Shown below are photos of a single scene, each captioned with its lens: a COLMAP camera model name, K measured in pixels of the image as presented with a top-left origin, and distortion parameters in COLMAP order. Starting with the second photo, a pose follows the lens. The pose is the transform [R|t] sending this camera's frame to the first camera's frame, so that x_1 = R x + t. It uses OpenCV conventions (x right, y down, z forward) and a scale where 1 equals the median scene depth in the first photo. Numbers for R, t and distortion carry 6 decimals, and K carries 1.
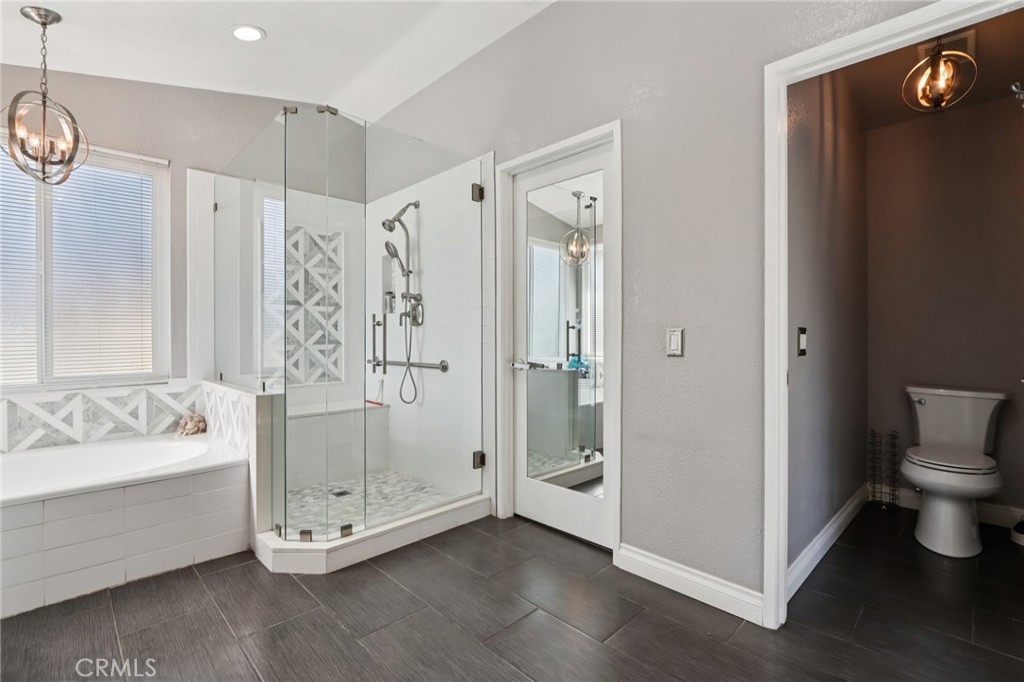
lens RADIAL K [[478.6, 0, 511.2], [0, 478.6, 336.6], [0, 0, 1]] dist [-0.000963, 0.000511]
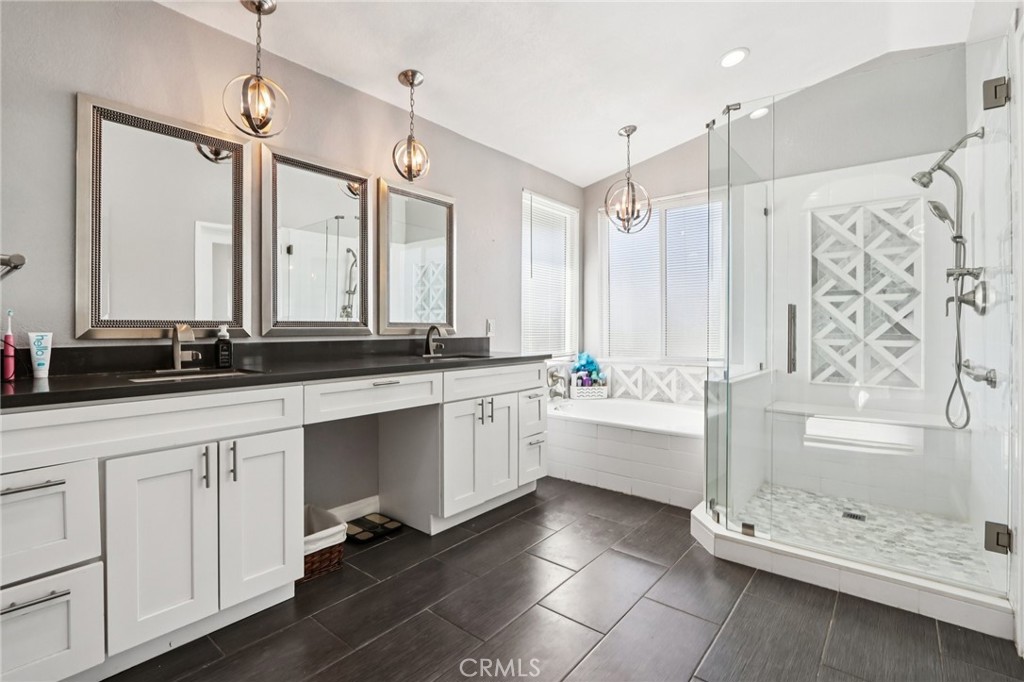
lens RADIAL K [[479.5, 0, 512.7], [0, 479.5, 326.2], [0, 0, 1]] dist [0.000096, 0.000017]
pose [[0.119343, -0.001222, -0.992852, 0.391655], [-0.005524, 0.999983, -0.001894, -0.002676], [0.992838, 0.005711, 0.119334, 0.280959]]
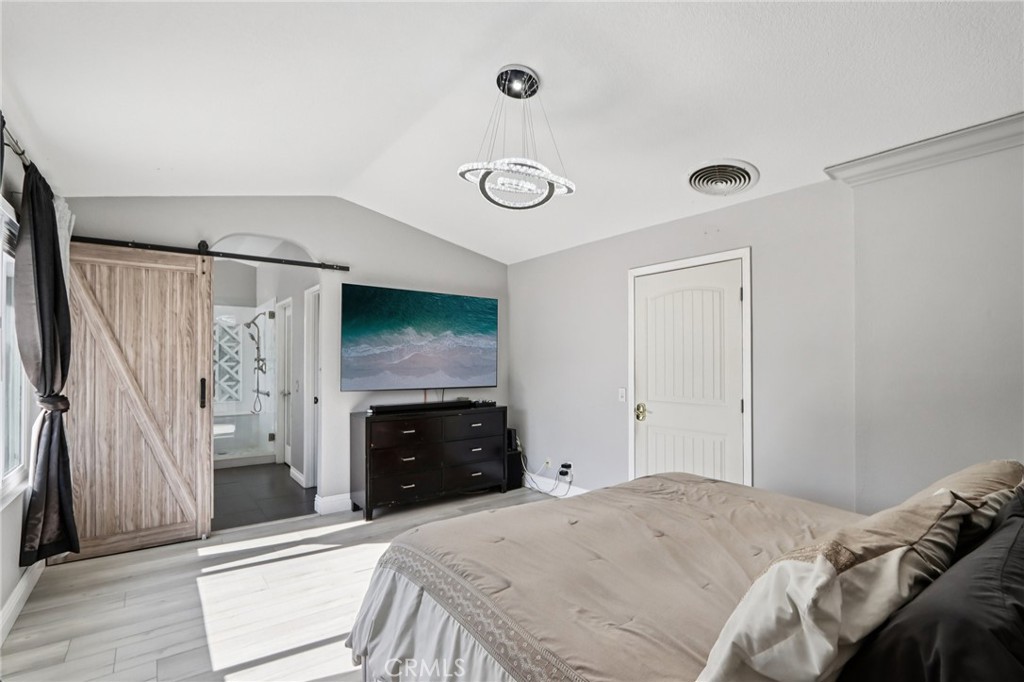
lens RADIAL K [[473.9, 0, 514.9], [0, 473.9, 349.9], [0, 0, 1]] dist [-0.003179, -0.000246]
pose [[0.992570, -0.004350, -0.121598, 1.112282], [0.001896, 0.999792, -0.020291, -0.081797], [0.121661, 0.019910, 0.992372, -0.866278]]
